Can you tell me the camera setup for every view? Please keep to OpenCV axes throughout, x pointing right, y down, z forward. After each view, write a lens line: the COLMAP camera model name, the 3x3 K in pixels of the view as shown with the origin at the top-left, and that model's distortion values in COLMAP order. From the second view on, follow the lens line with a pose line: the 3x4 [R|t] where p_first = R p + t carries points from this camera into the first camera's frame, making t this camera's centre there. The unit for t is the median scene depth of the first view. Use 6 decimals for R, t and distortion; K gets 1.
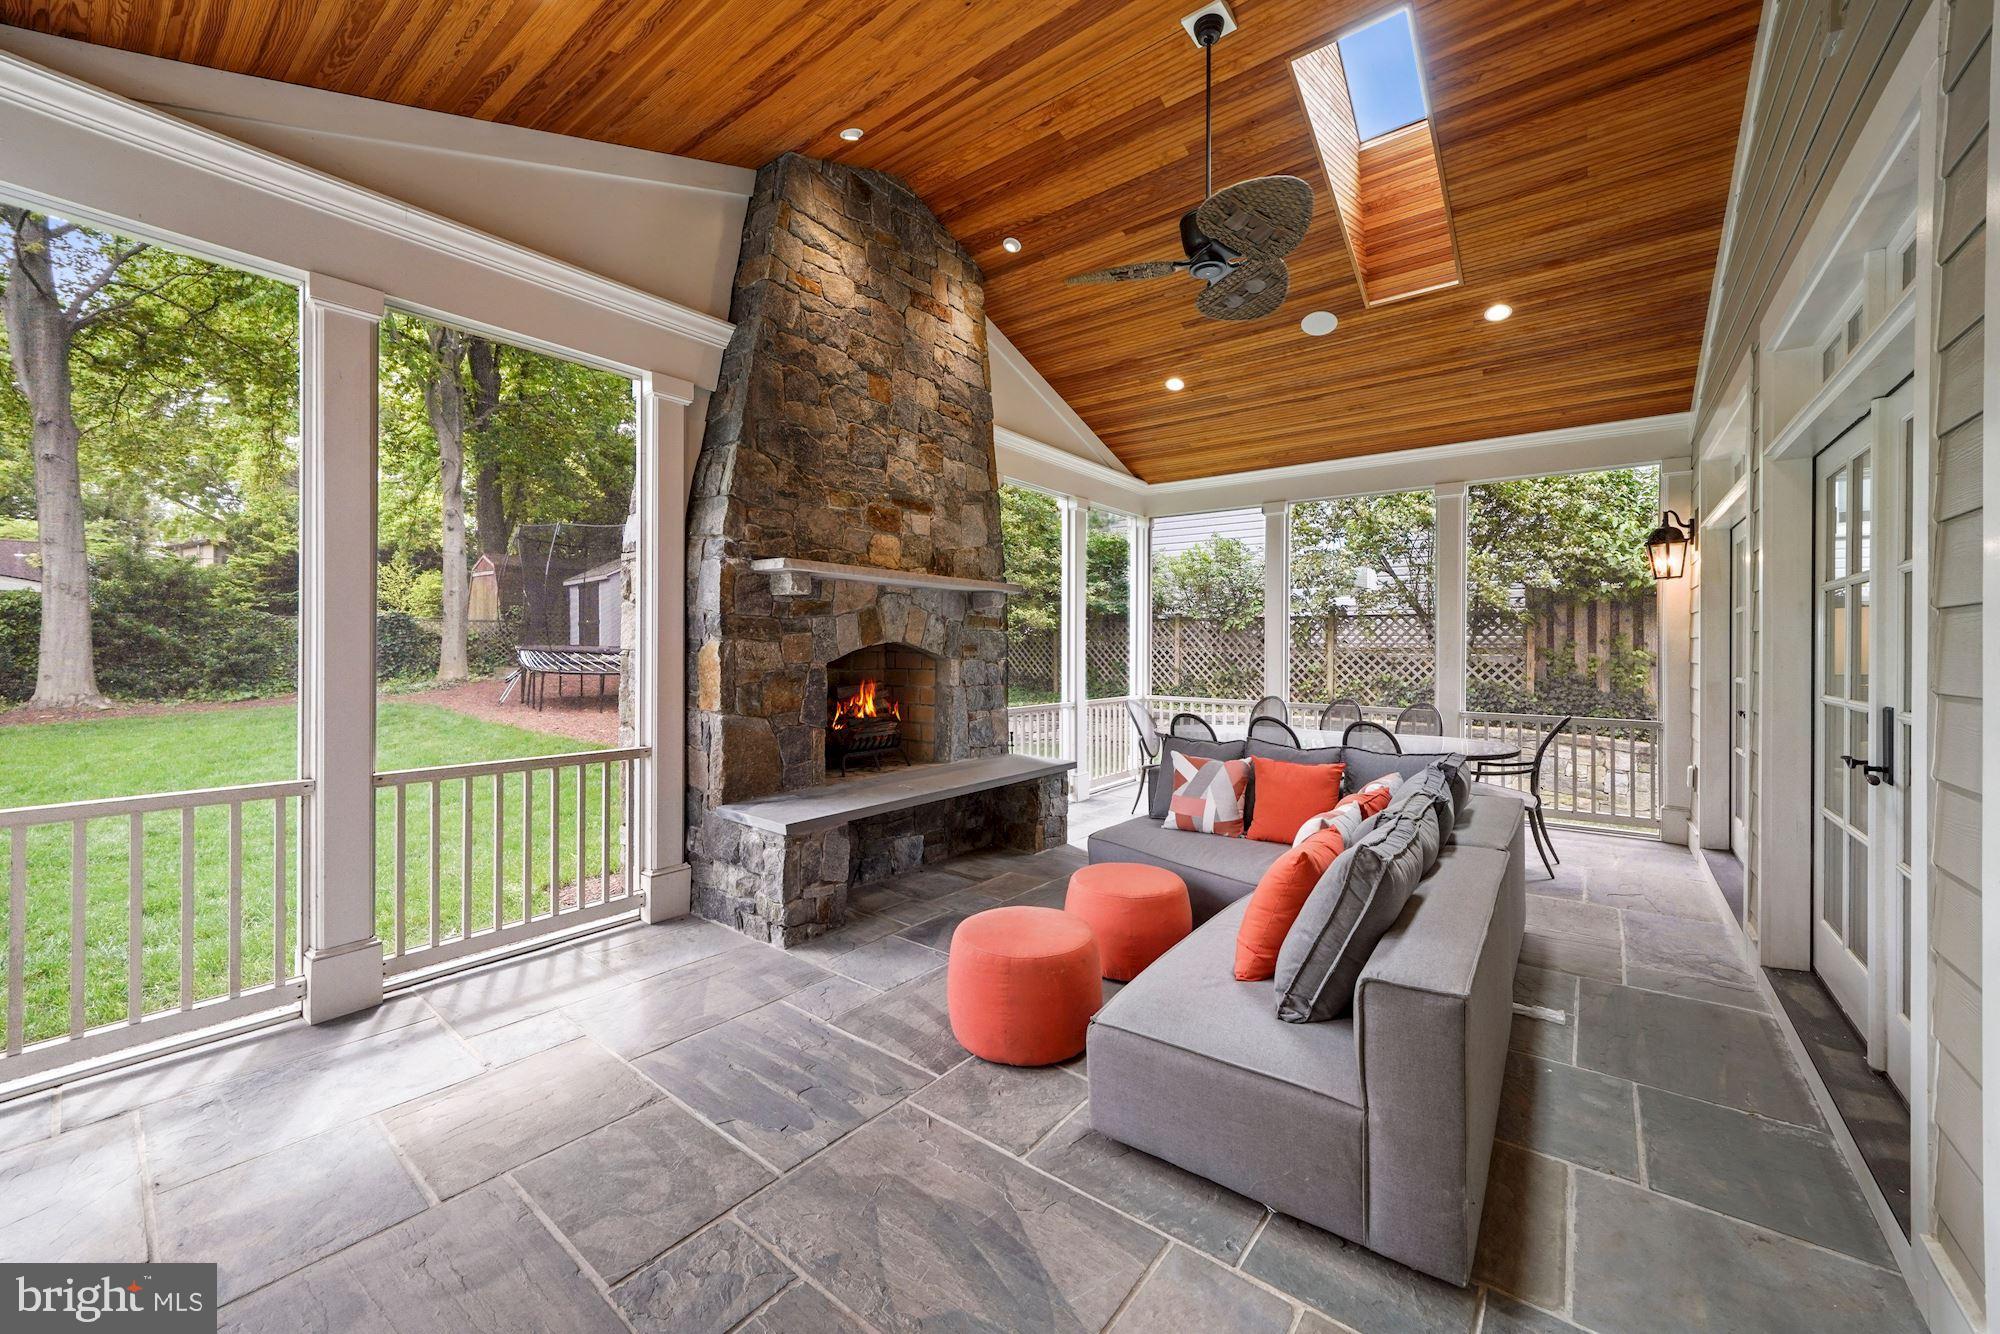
lens RADIAL K [[761.2, 0, 1002.2], [0, 761.2, 642.5], [0, 0, 1]] dist [0.000523, -0.000069]
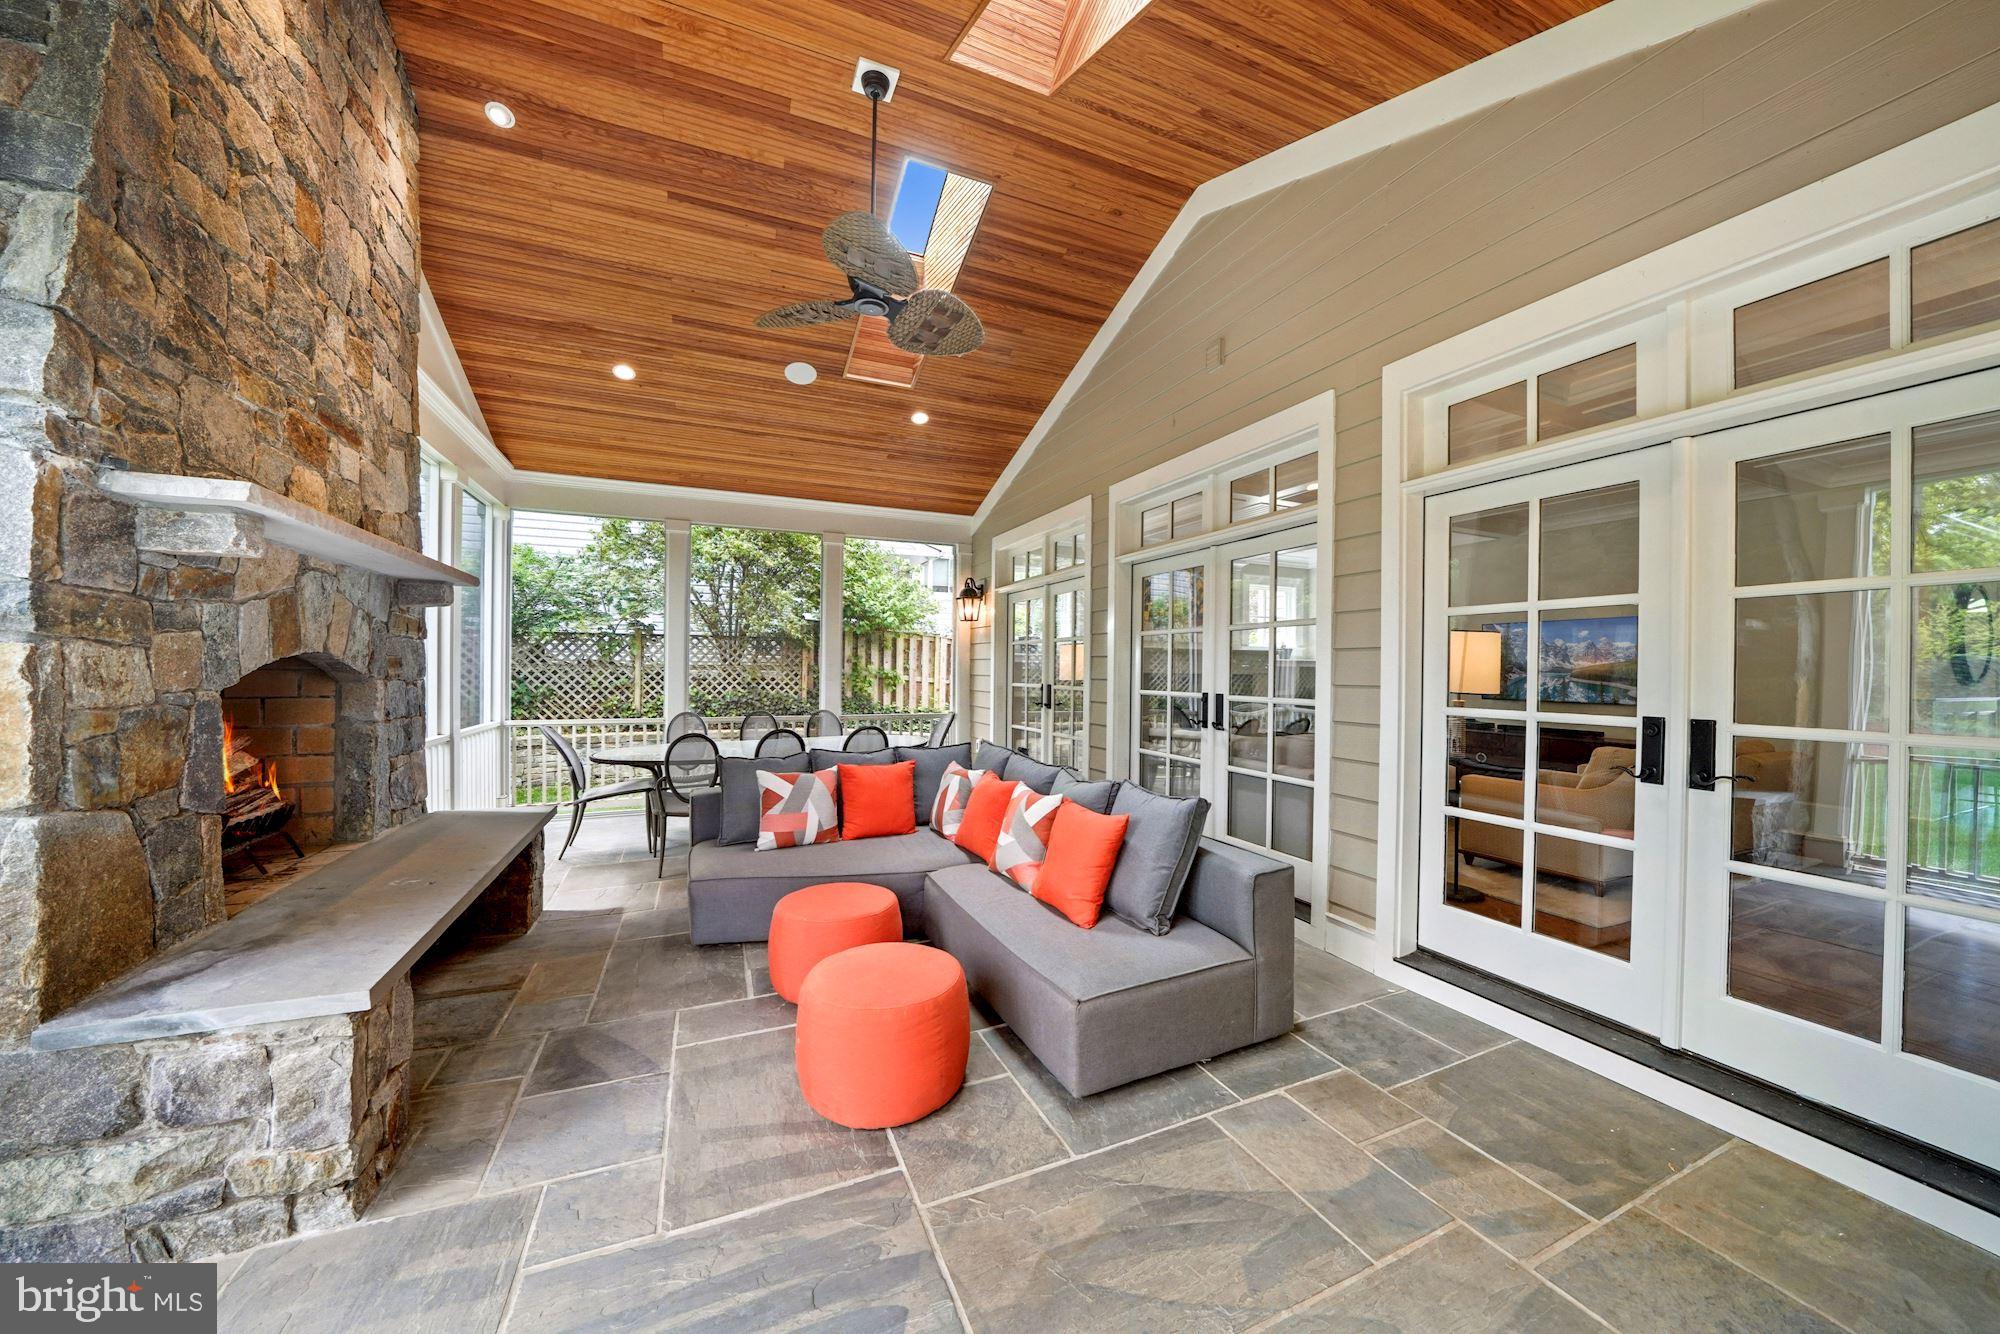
lens RADIAL K [[689.2, 0, 1007.3], [0, 689.2, 670.7], [0, 0, 1]] dist [-0.027767, 0.003349]
pose [[0.471527, -0.004345, 0.881841, -0.391291], [-0.008933, 0.999913, 0.009704, 0.004350], [-0.881807, -0.012453, 0.471447, 0.307766]]
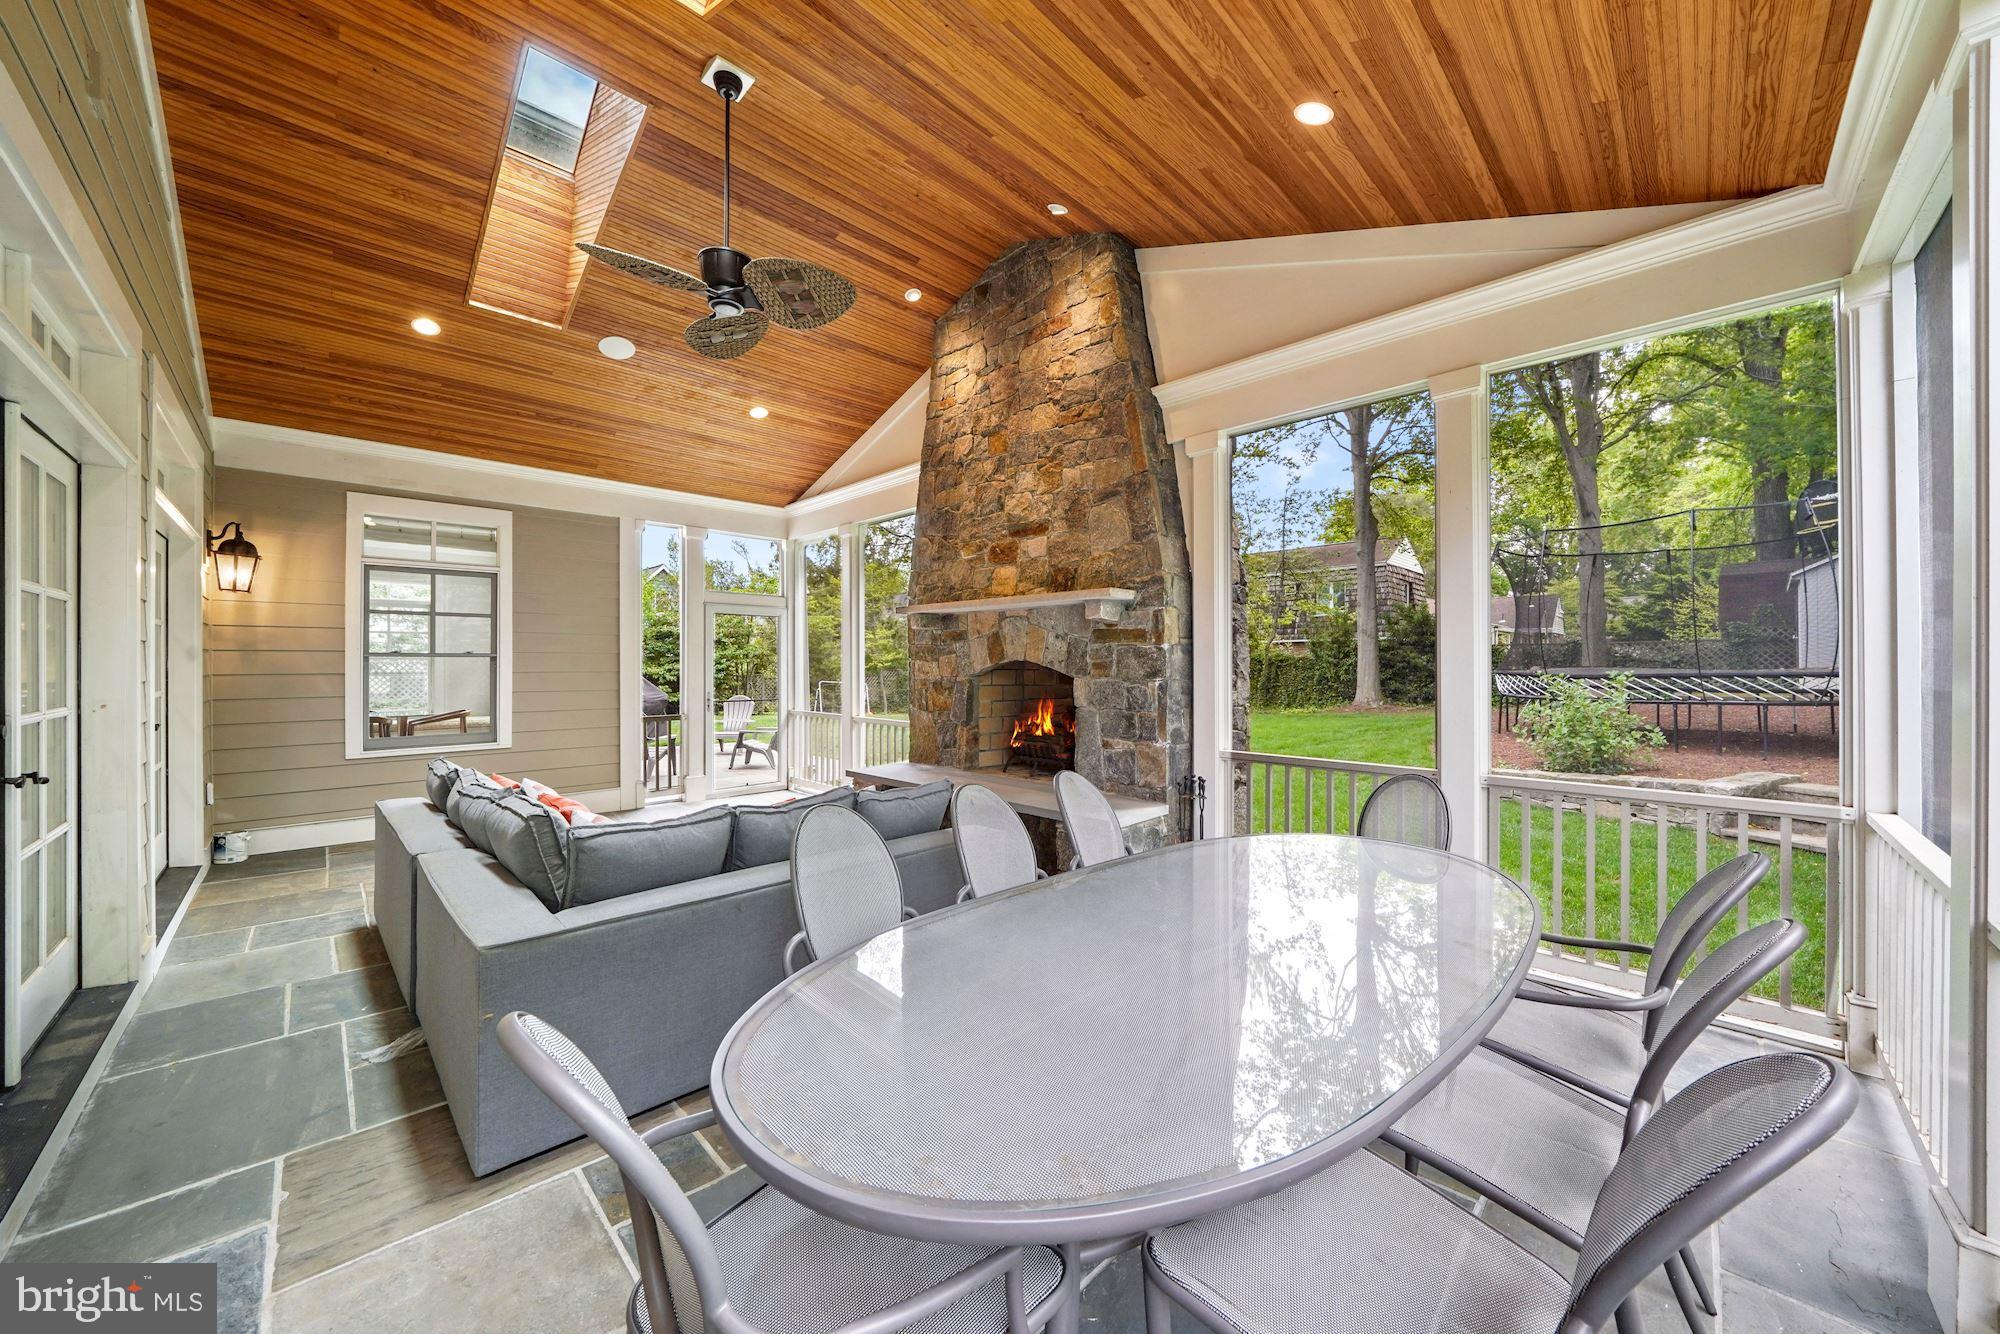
lens RADIAL K [[701.4, 0, 1000.0], [0, 701.4, 667.0], [0, 0, 1]] dist [-0.000594, 0.000025]
pose [[-0.127510, -0.006804, -0.991814, 0.982980], [-0.002031, 0.999976, -0.006599, 0.017904], [0.991835, 0.001173, -0.127520, 1.240745]]
